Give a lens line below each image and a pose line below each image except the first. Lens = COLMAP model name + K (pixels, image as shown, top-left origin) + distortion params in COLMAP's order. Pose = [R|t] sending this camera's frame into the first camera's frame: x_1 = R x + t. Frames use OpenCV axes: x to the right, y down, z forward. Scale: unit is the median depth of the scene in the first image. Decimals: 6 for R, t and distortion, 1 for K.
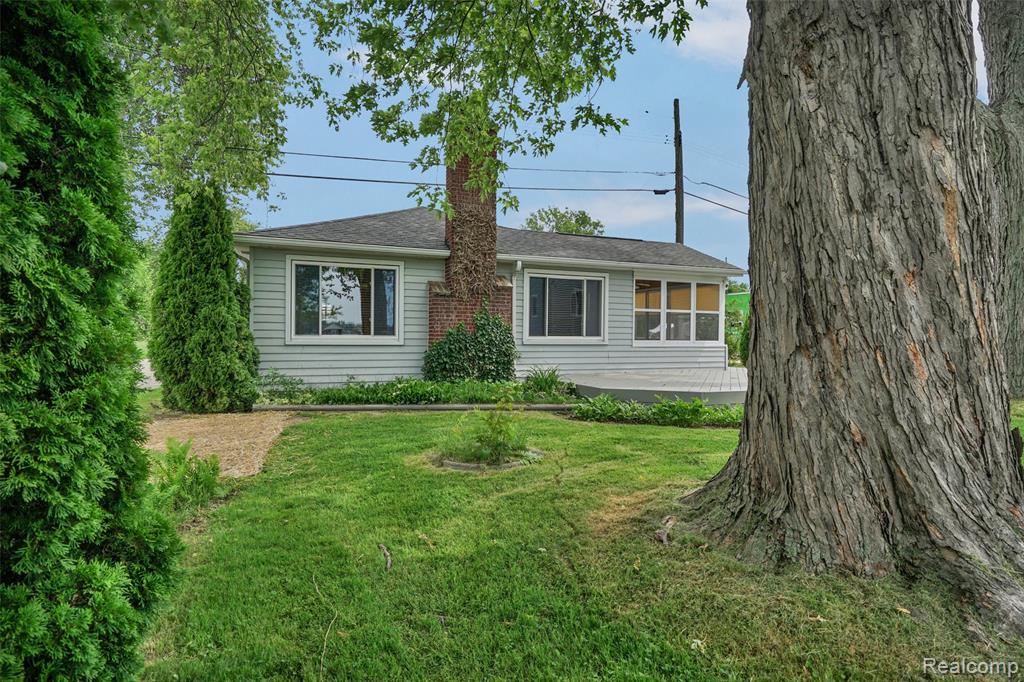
lens RADIAL K [[530.8, 0, 512.0], [0, 530.8, 341.0], [0, 0, 1]] dist [0.015752, 0.000238]
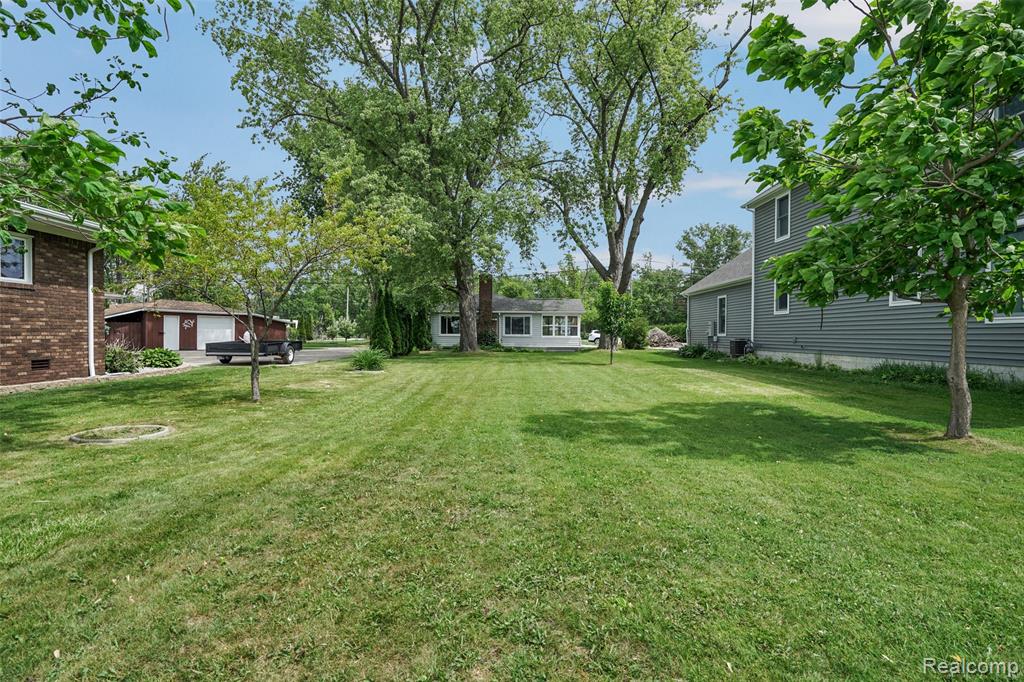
lens RADIAL K [[530.8, 0, 512.0], [0, 530.8, 341.0], [0, 0, 1]] dist [0.015752, 0.000238]
pose [[0.919193, 0.000708, -0.393807, 1.330735], [-0.004459, 0.999953, -0.008612, 0.059202], [0.393783, 0.009672, 0.919153, -1.981304]]
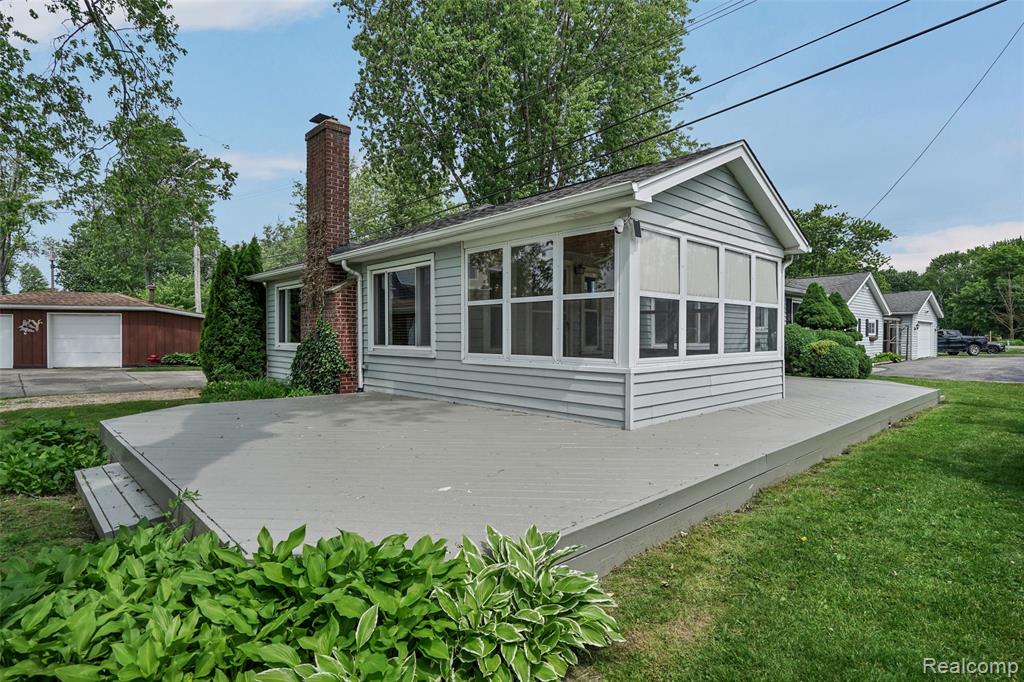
lens RADIAL K [[530.8, 0, 512.0], [0, 530.8, 341.0], [0, 0, 1]] dist [0.015752, 0.000238]
pose [[0.362932, 0.001956, -0.931814, 0.854390], [-0.010537, 0.999942, -0.002005, -0.015357], [0.931756, 0.010546, 0.362931, 0.853192]]
